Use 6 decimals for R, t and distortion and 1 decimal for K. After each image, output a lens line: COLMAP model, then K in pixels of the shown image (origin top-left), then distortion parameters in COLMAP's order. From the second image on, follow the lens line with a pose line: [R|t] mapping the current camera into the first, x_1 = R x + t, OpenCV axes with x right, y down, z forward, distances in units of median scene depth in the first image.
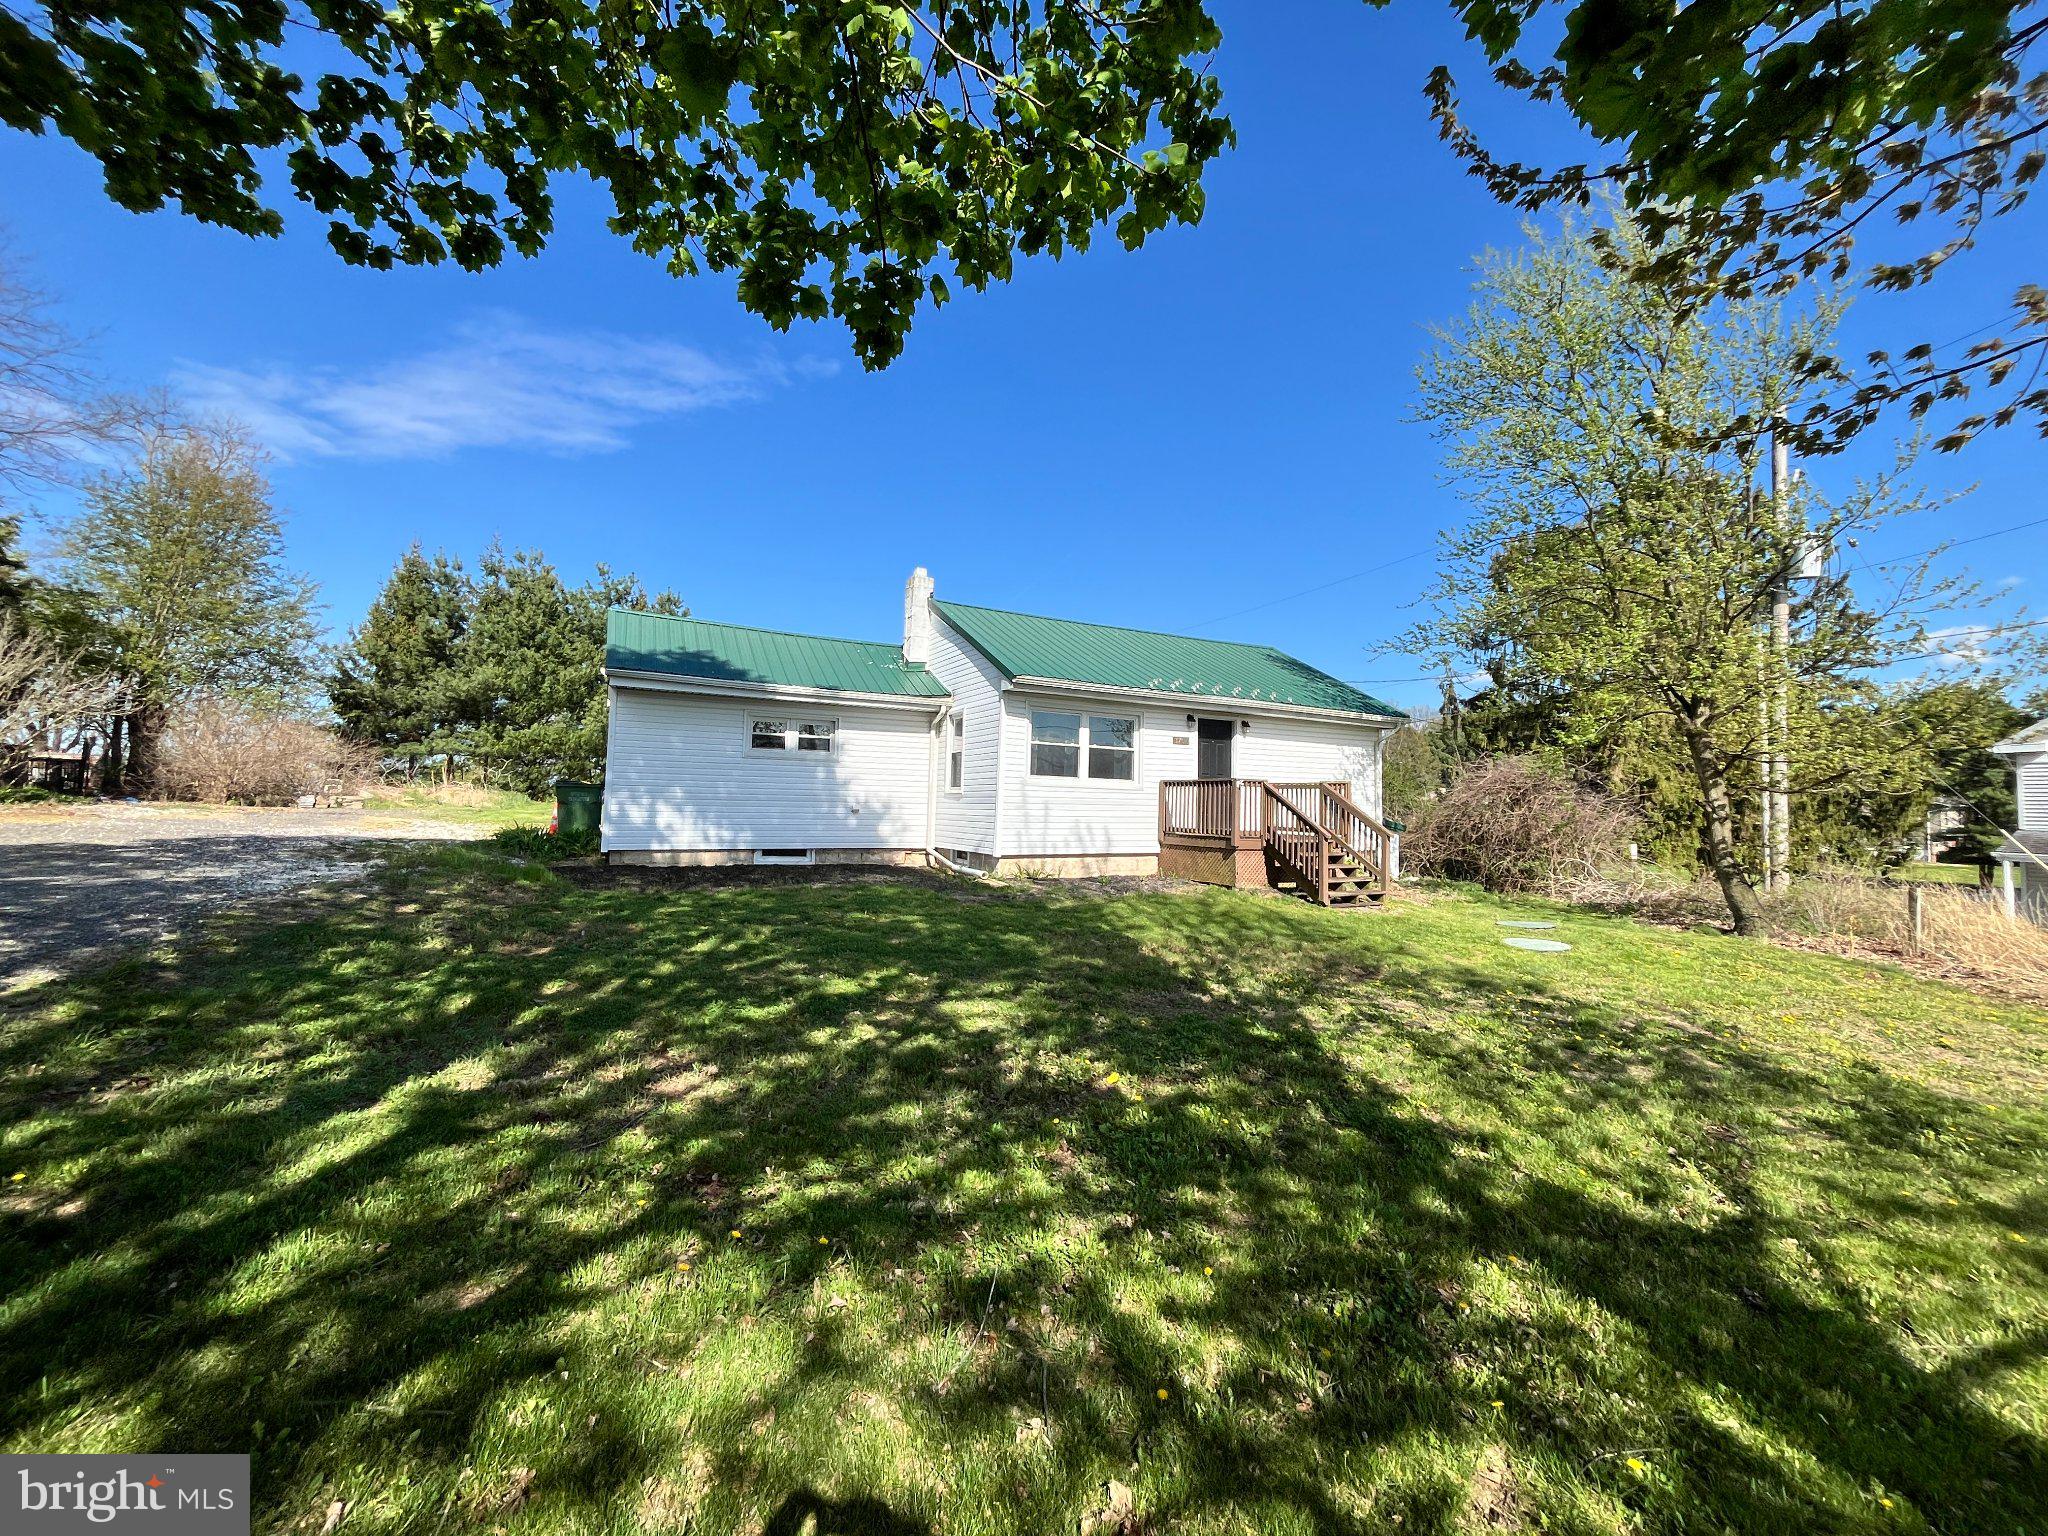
lens RADIAL K [[811.8, 0, 1029.9], [0, 811.8, 764.1], [0, 0, 1]] dist [0.000053, -0.000002]
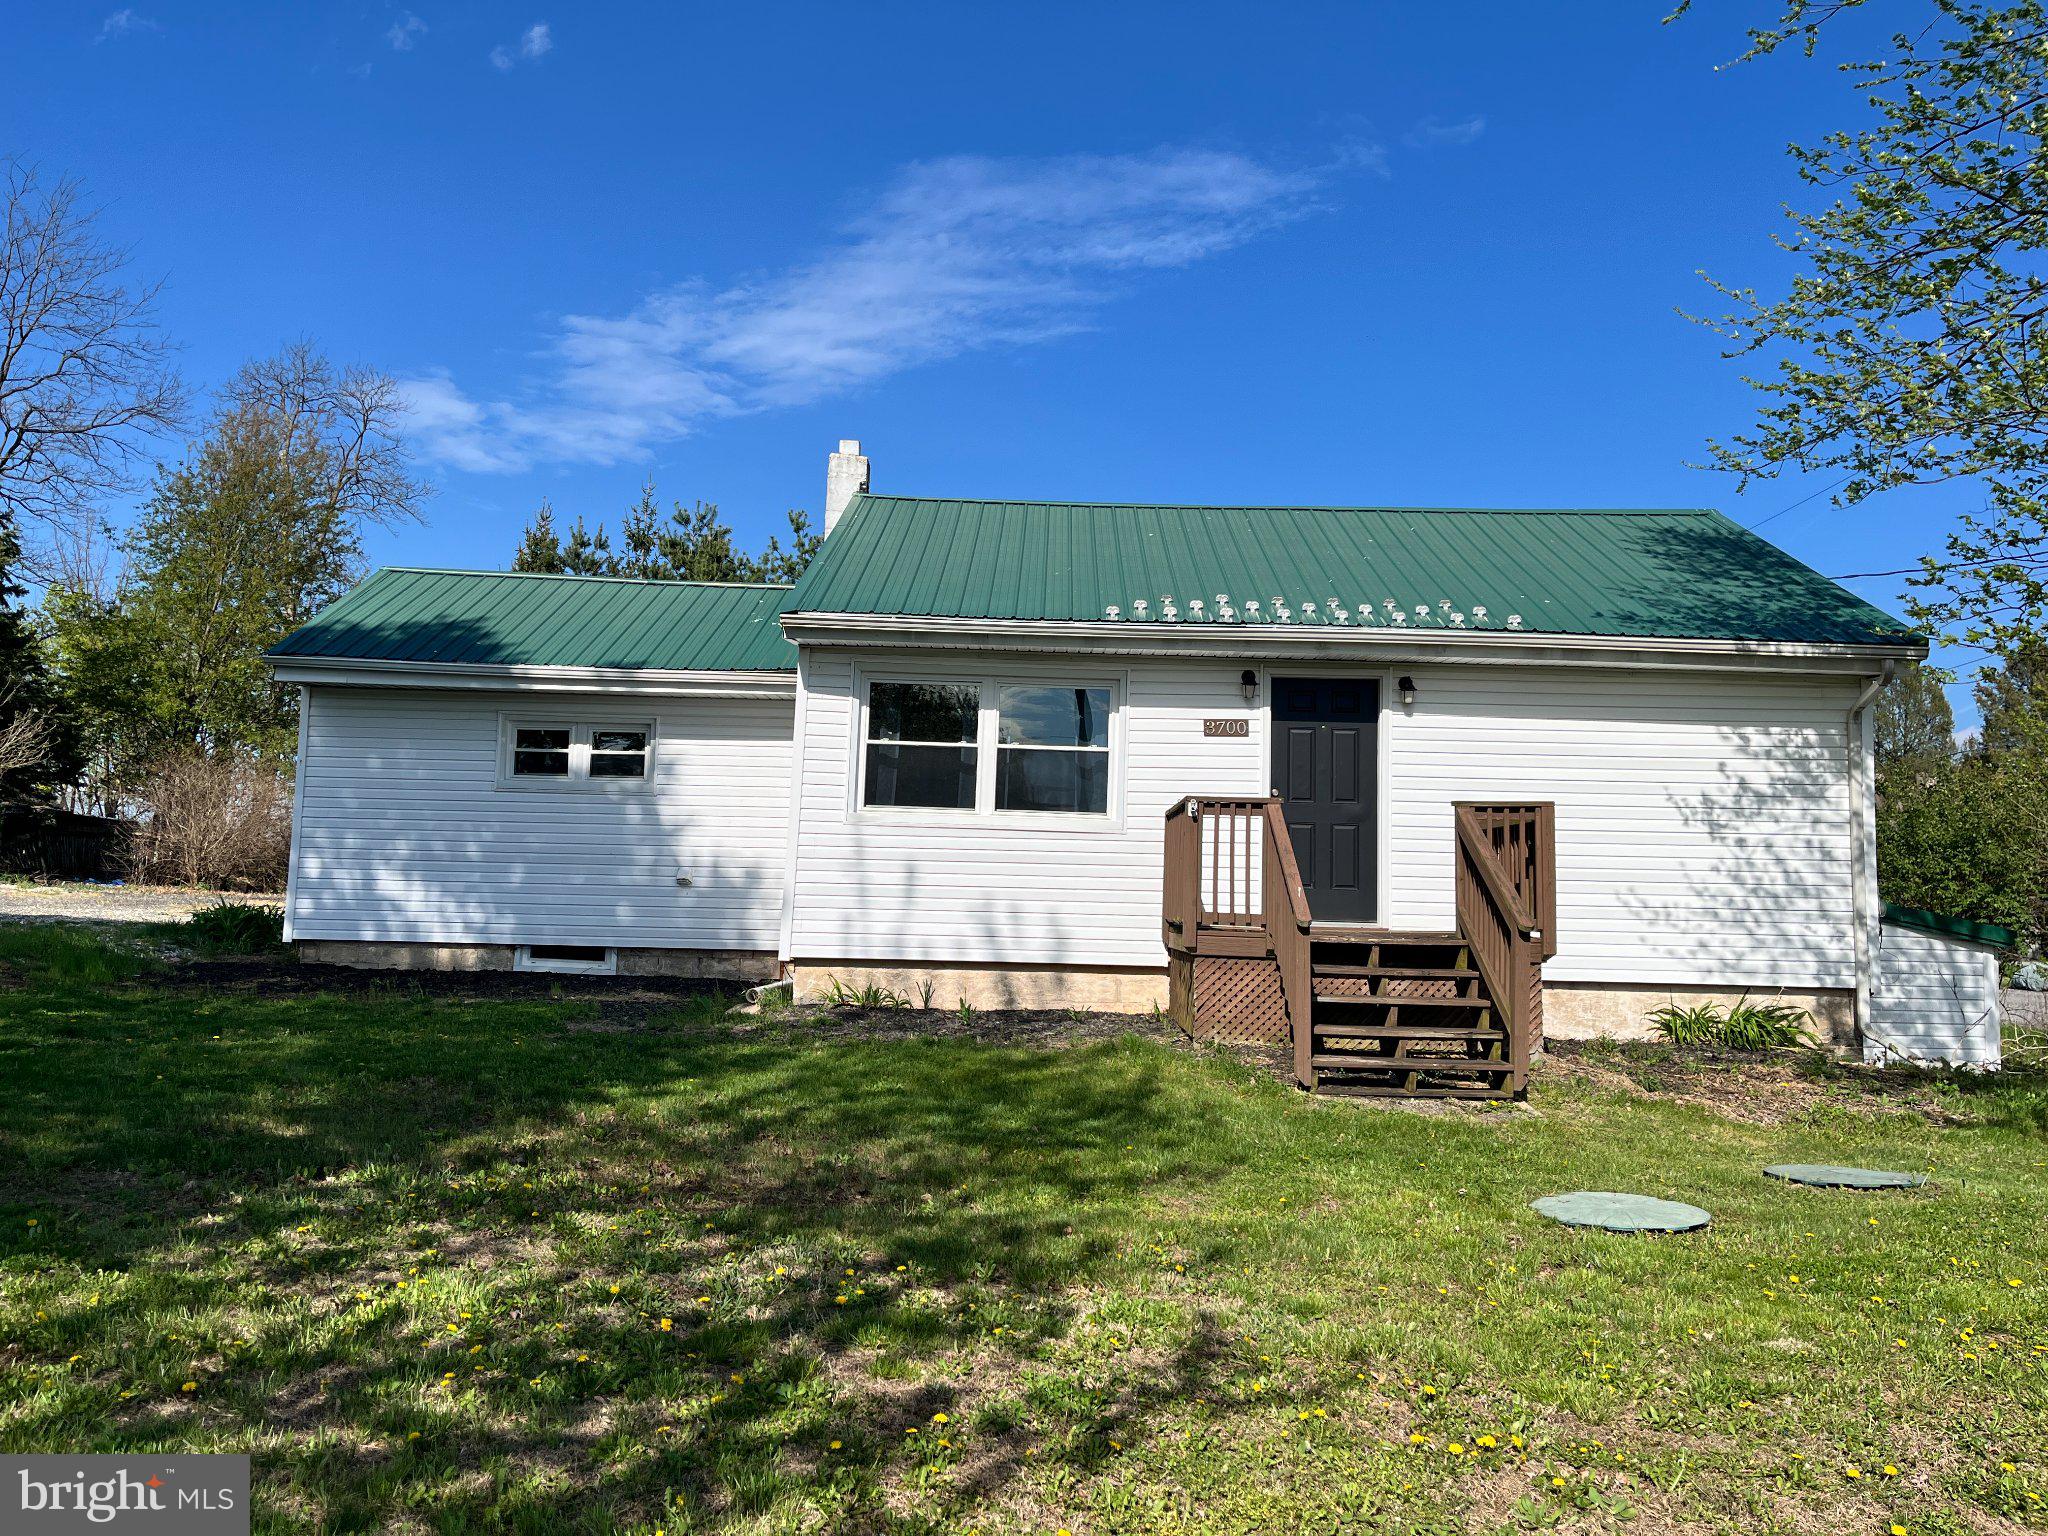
lens RADIAL K [[1520.2, 0, 1024.0], [0, 1520.2, 768.0], [0, 0, 1]] dist [0.051805, -0.000858]
pose [[0.882420, -0.038752, -0.468864, 0.502847], [0.015486, 0.998454, -0.053378, 0.040138], [0.470208, 0.039841, 0.881656, 0.179778]]
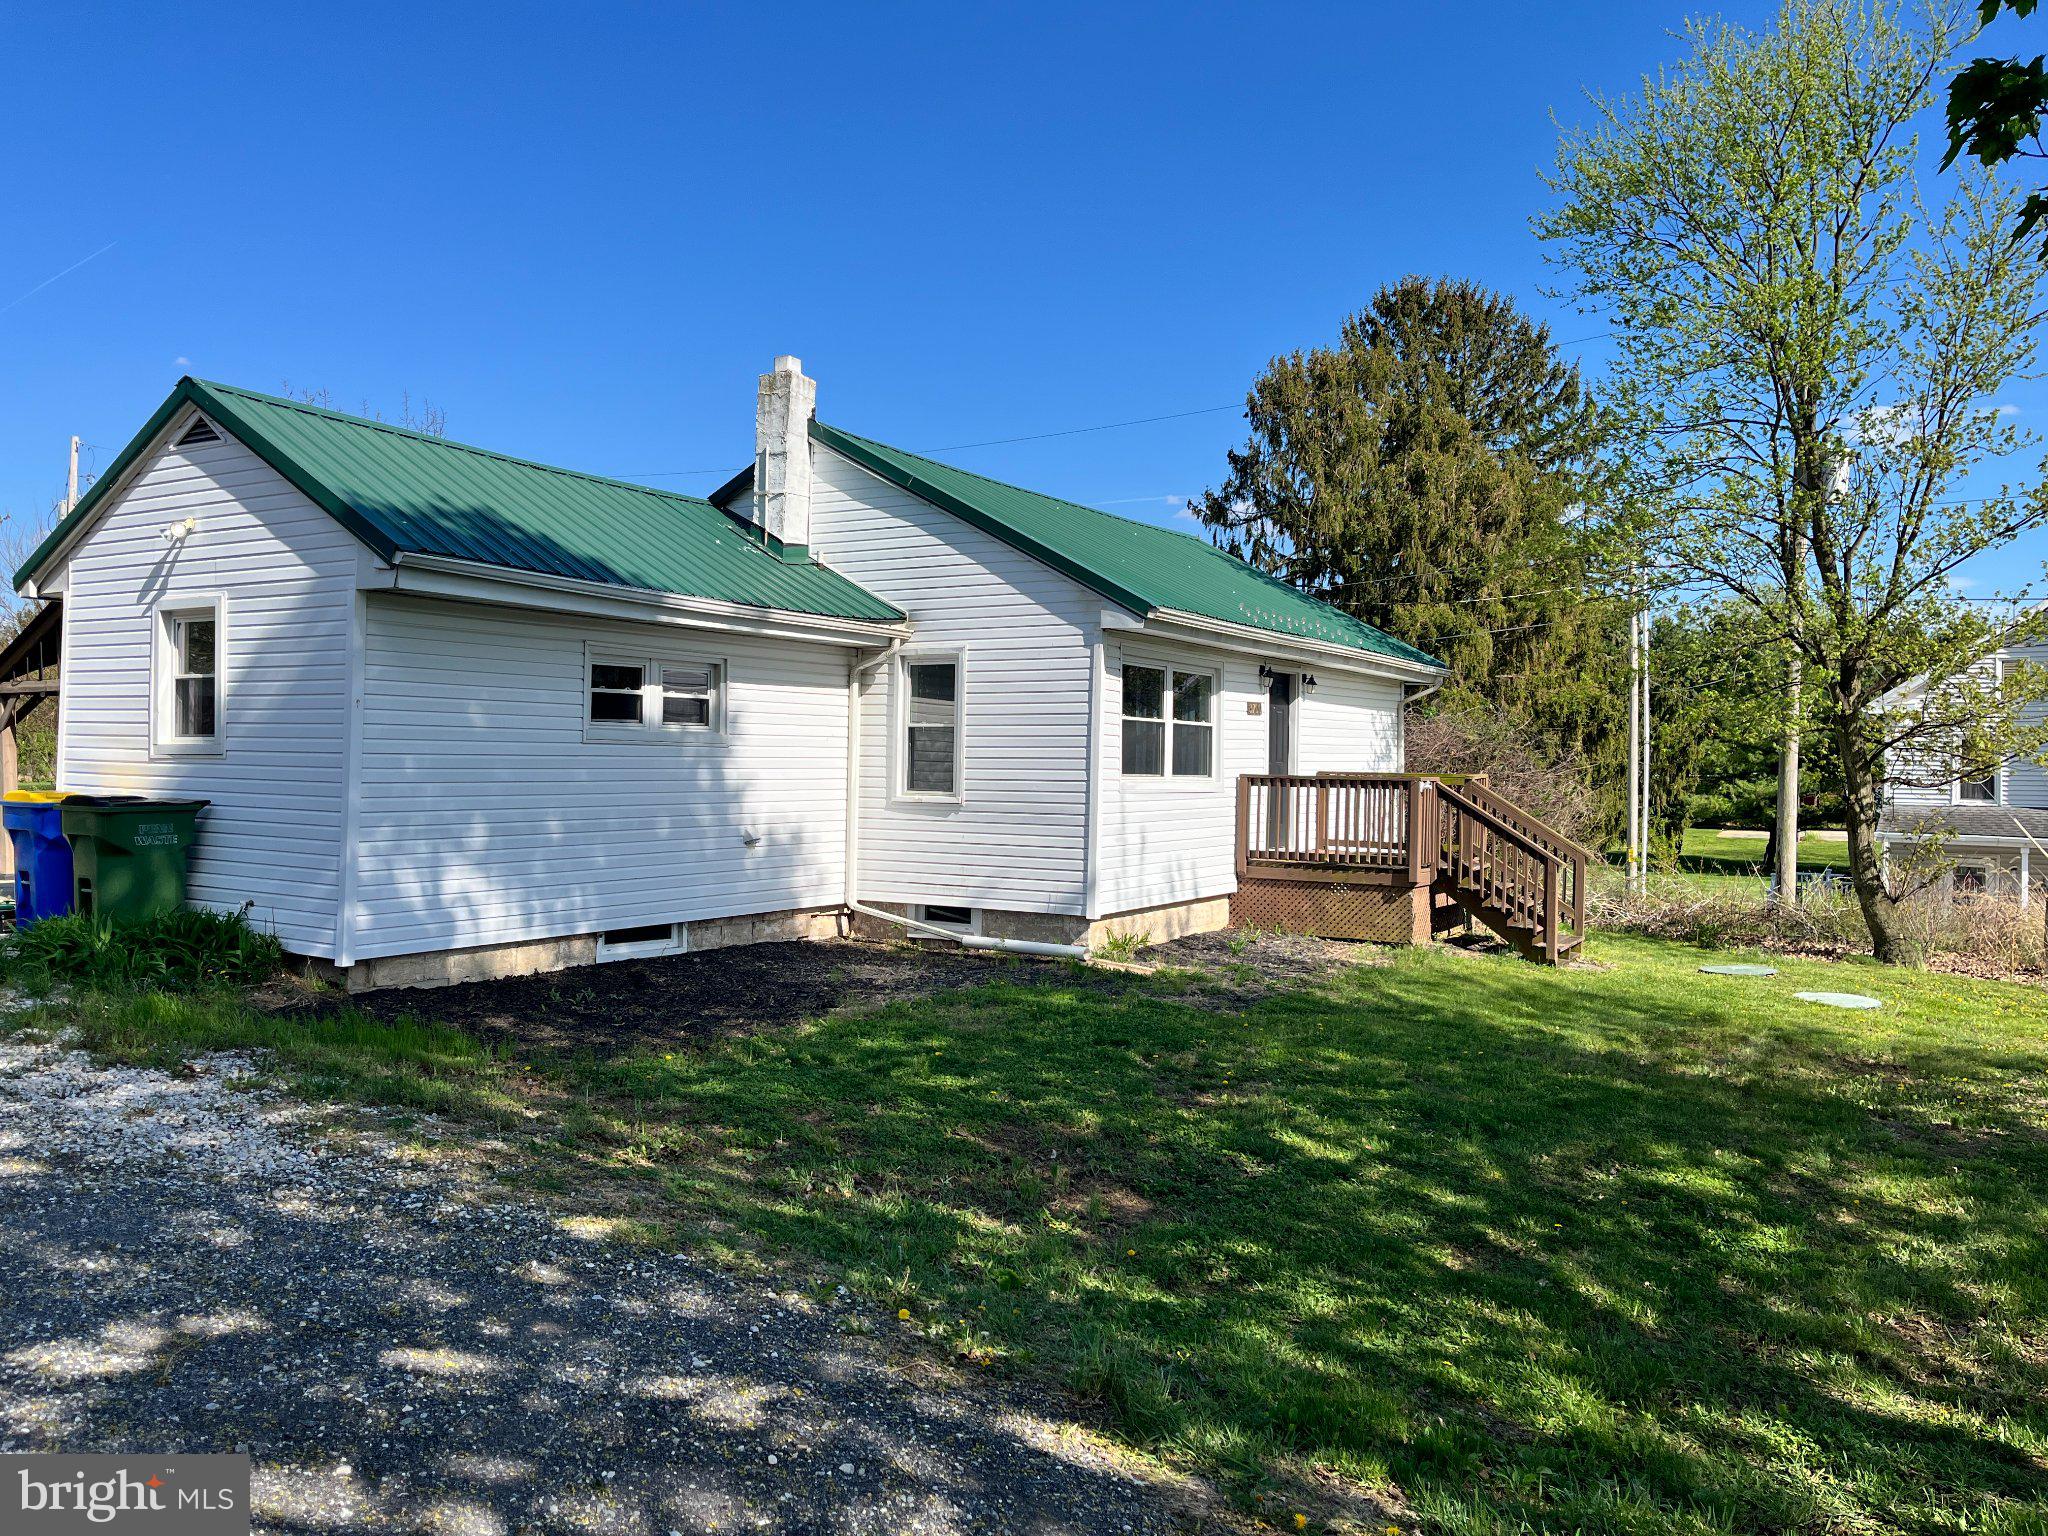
lens RADIAL K [[1520.2, 0, 1024.0], [0, 1520.2, 768.0], [0, 0, 1]] dist [0.051805, -0.000858]
pose [[0.858004, -0.012397, 0.513493, -0.570379], [-0.023268, 0.997744, 0.062967, -0.053583], [-0.513115, -0.065974, 0.855780, 0.099390]]
